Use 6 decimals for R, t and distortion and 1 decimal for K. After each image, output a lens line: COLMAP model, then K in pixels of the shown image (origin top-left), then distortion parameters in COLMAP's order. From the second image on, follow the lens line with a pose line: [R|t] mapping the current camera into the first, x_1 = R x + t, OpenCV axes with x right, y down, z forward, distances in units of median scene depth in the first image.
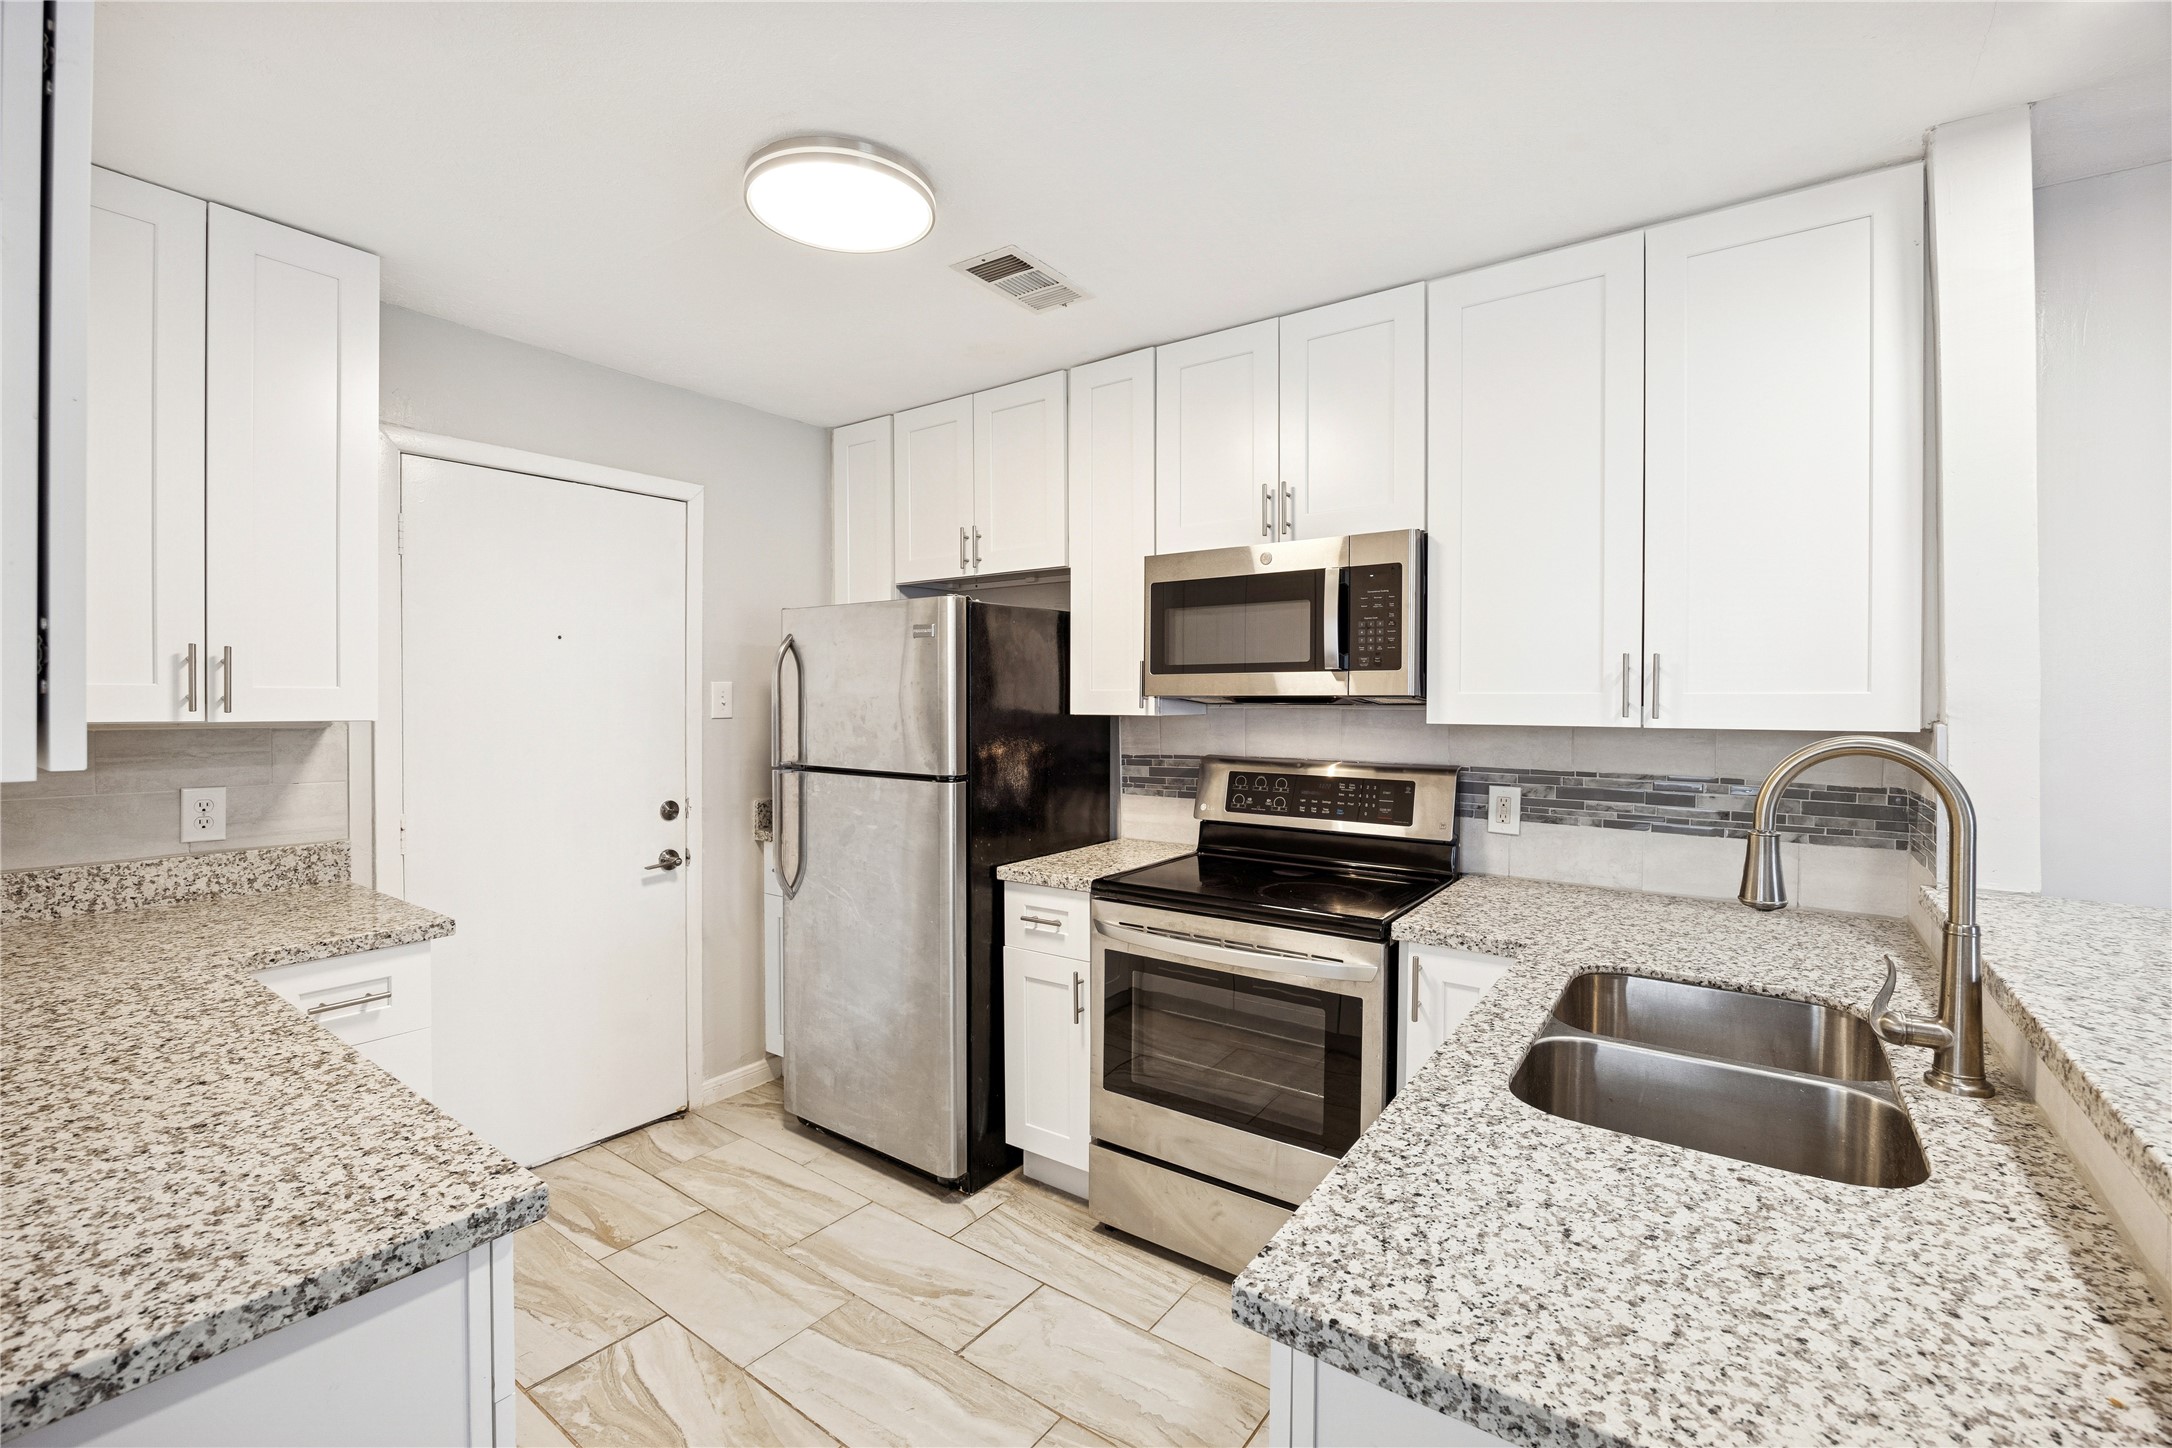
lens RADIAL K [[934.4, 0, 1083.0], [0, 934.4, 707.5], [0, 0, 1]] dist [0.000225, 0.000015]
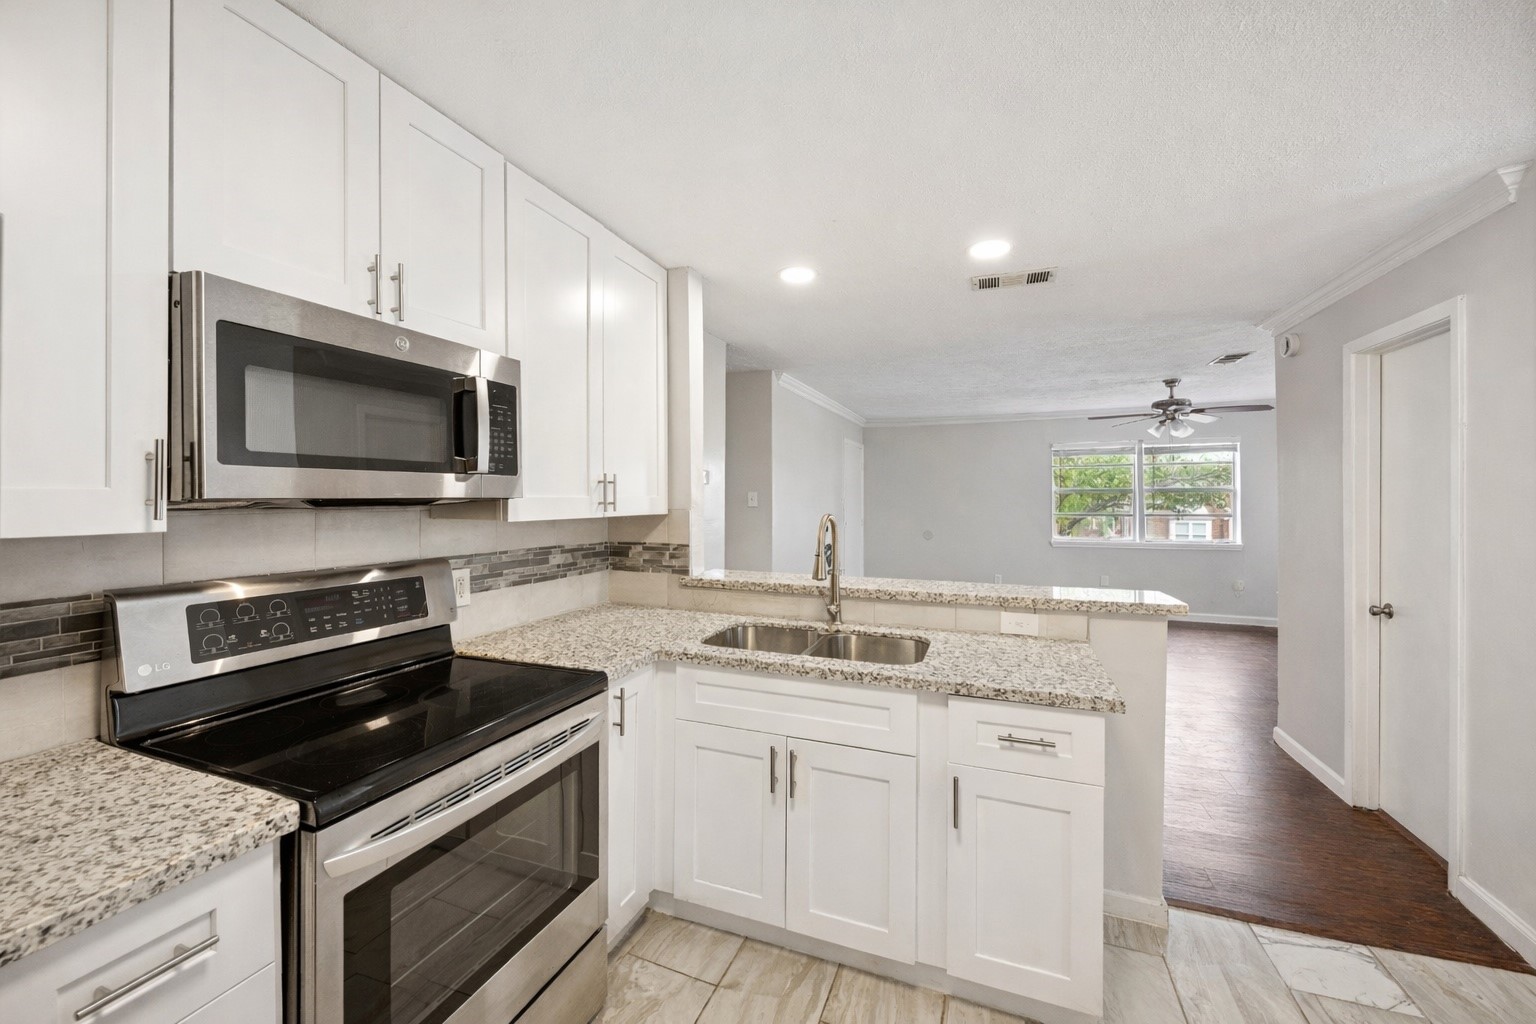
lens RADIAL K [[622.5, 0, 767.1], [0, 622.5, 507.8], [0, 0, 1]] dist [-0.000705, 0.000239]
pose [[-0.263362, -0.022532, 0.964434, -0.467619], [0.001992, 0.999712, 0.023900, -0.017620], [-0.964695, 0.008216, -0.263241, 0.827357]]
